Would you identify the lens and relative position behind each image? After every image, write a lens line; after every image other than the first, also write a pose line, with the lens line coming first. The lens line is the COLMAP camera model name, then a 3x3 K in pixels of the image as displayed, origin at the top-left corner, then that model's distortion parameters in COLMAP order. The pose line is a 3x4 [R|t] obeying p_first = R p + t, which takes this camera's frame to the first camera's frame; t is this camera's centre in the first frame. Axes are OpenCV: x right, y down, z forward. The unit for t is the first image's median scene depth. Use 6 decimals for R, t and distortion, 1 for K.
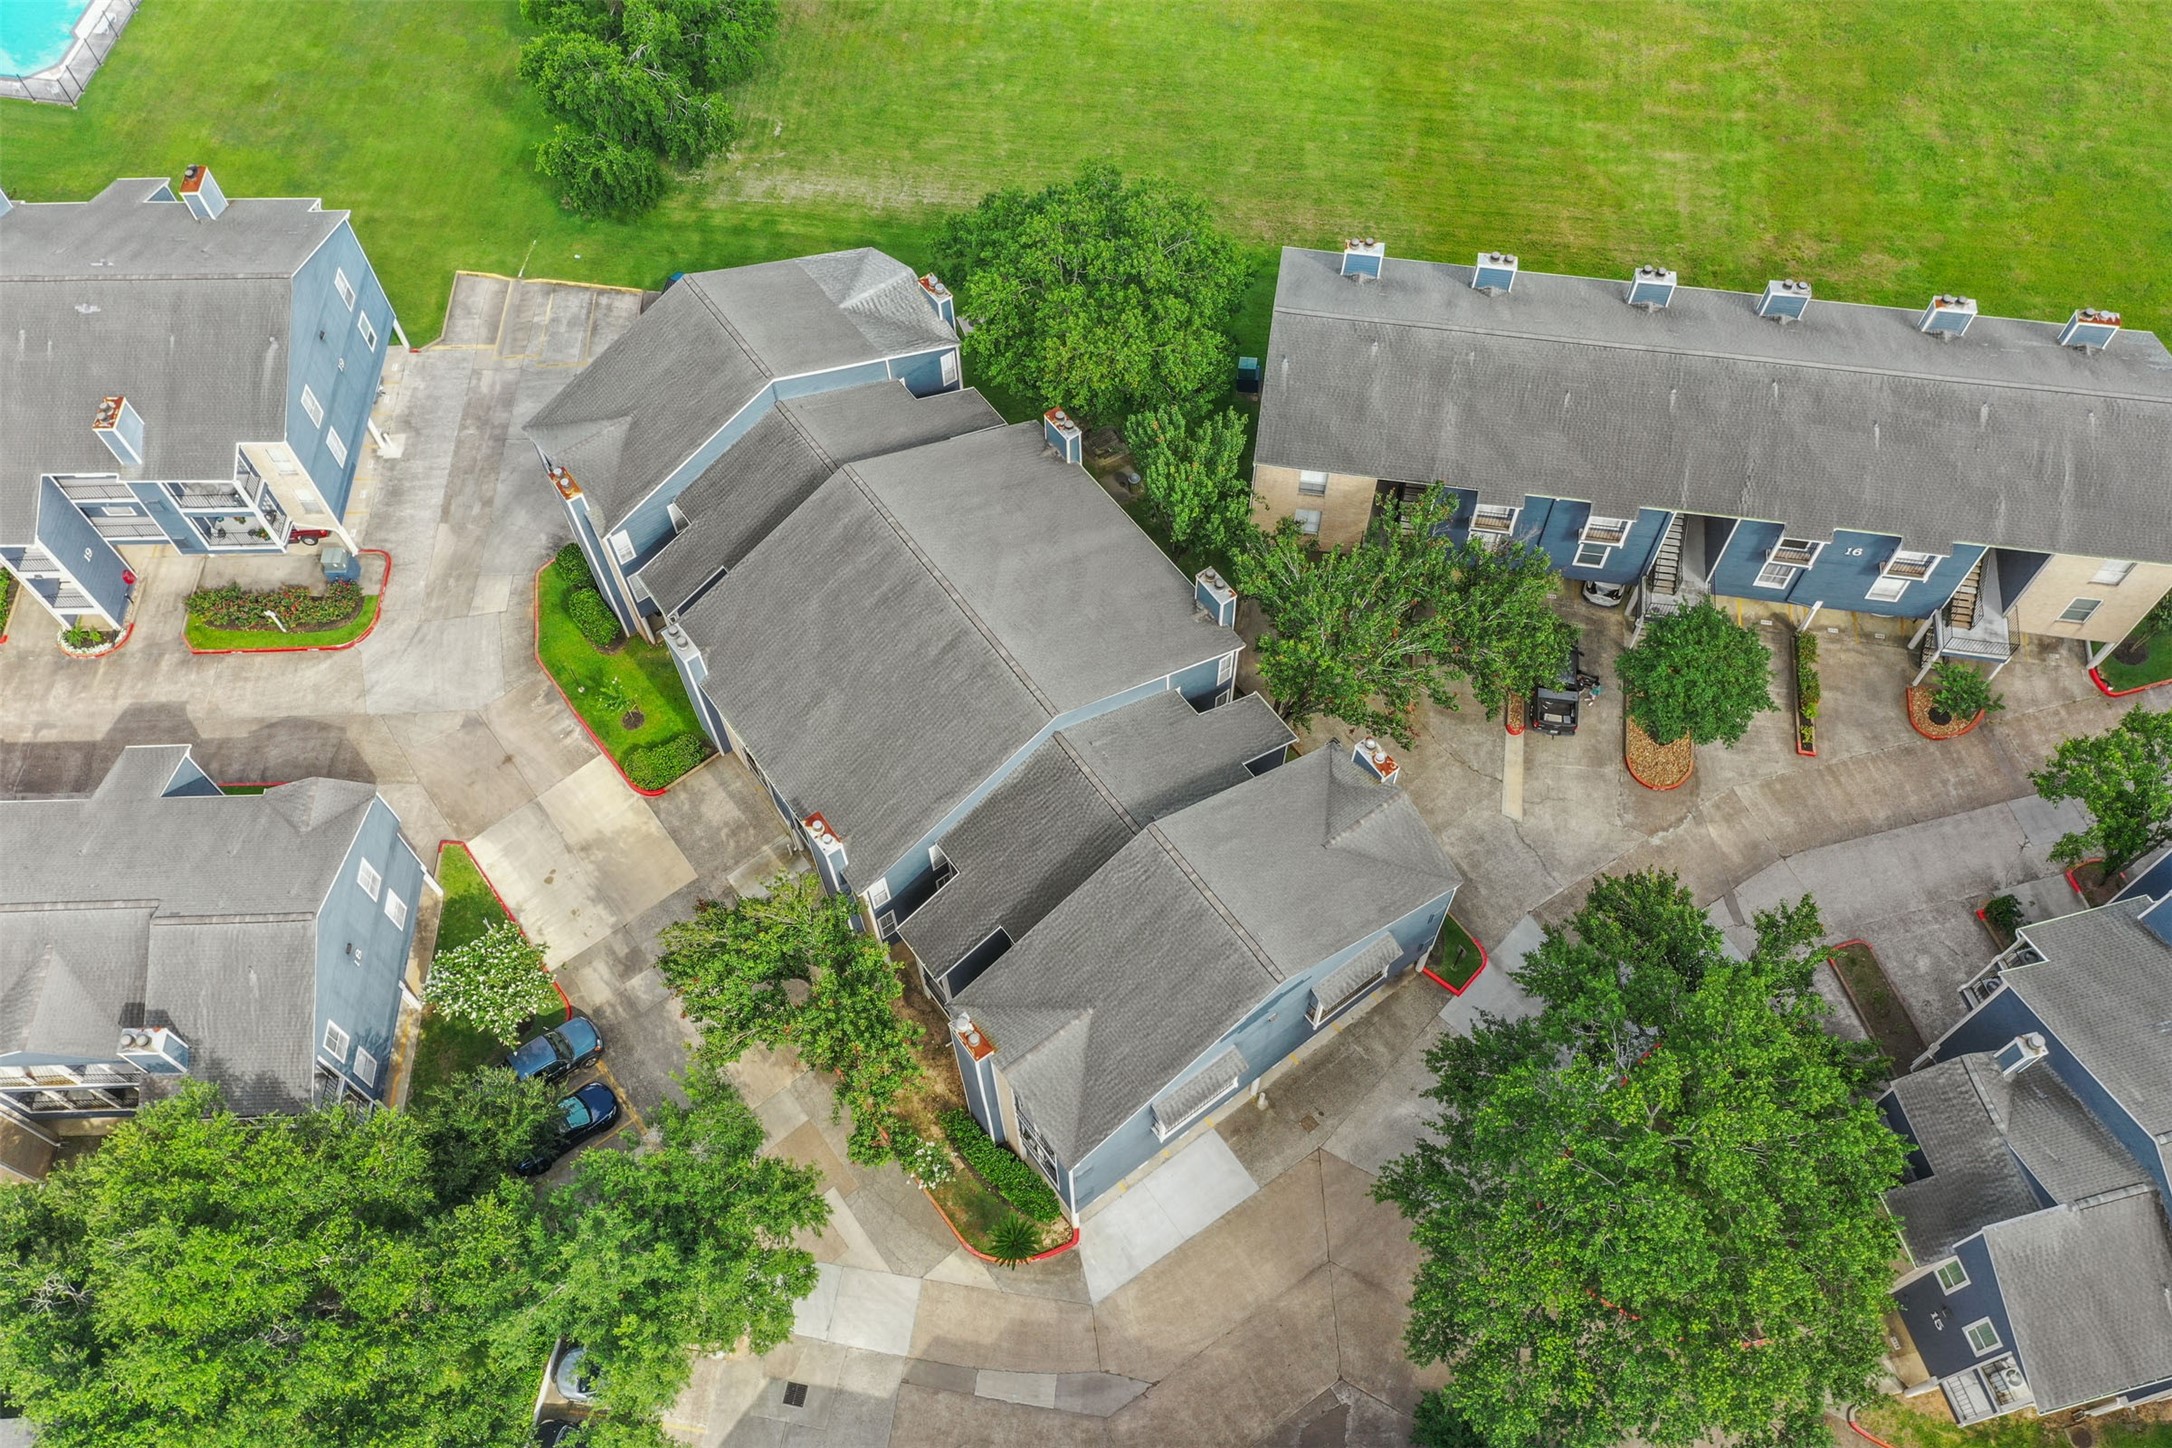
lens RADIAL K [[1709.9, 0, 1086.0], [0, 1709.9, 724.0], [0, 0, 1]] dist [0.011104, 0.002992]
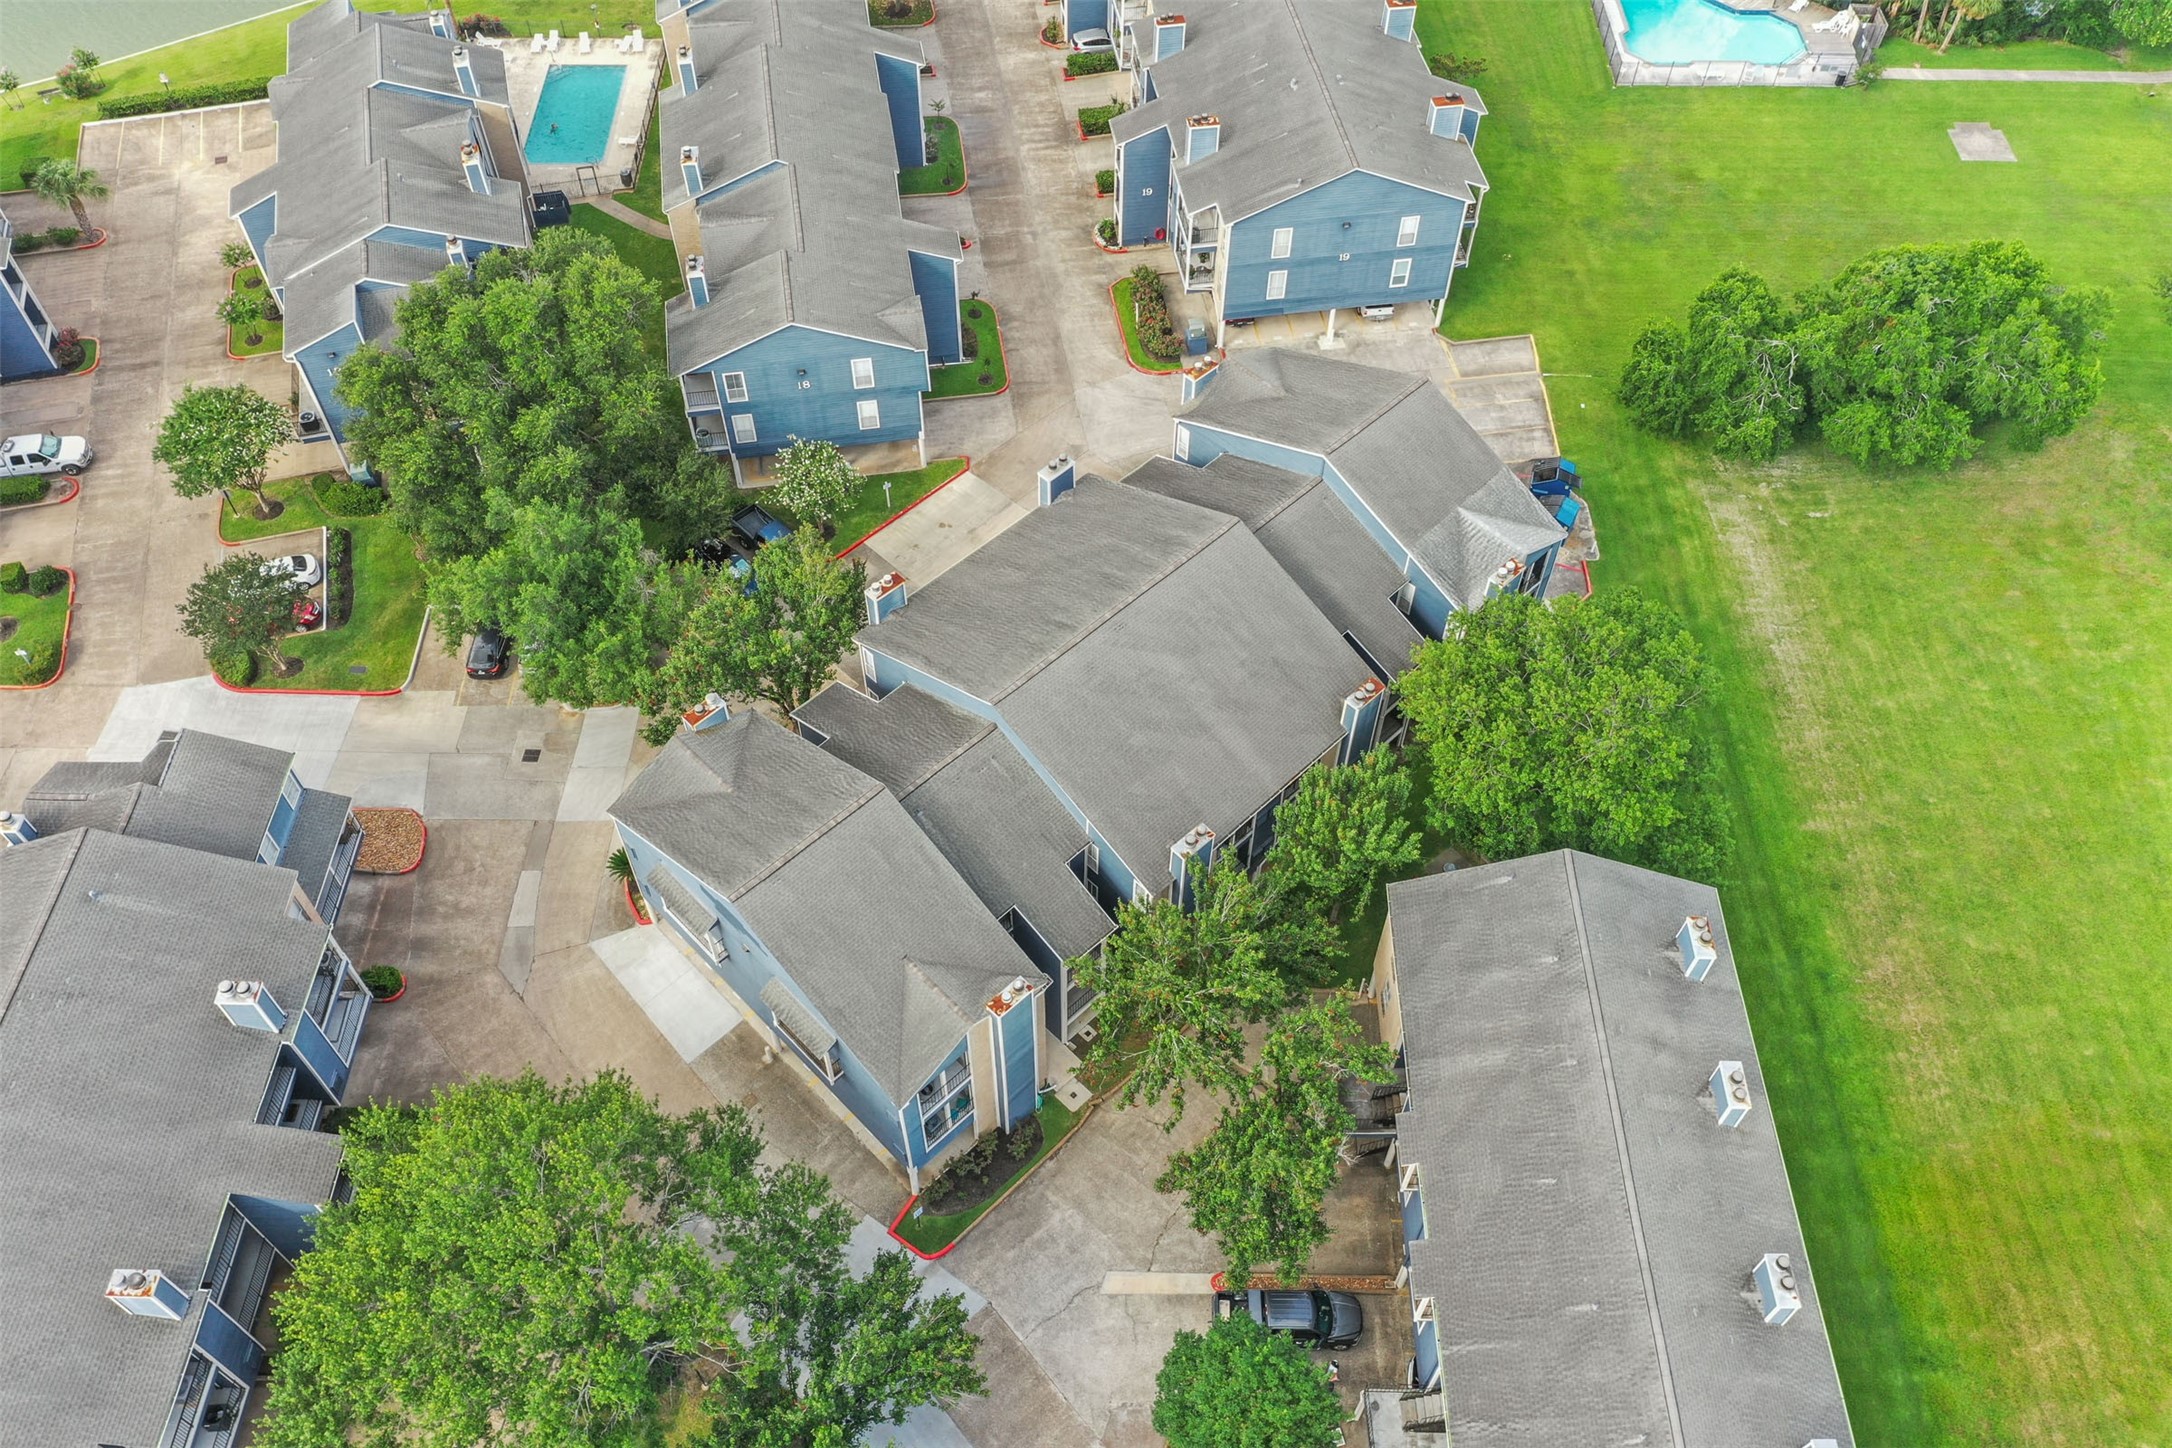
lens RADIAL K [[1709.9, 0, 1086.0], [0, 1709.9, 724.0], [0, 0, 1]] dist [0.011104, 0.002992]
pose [[0.141449, 0.795547, -0.589149, 0.539284], [-0.860367, 0.393162, 0.324333, -0.339739], [0.489653, 0.461008, 0.740075, 0.199411]]
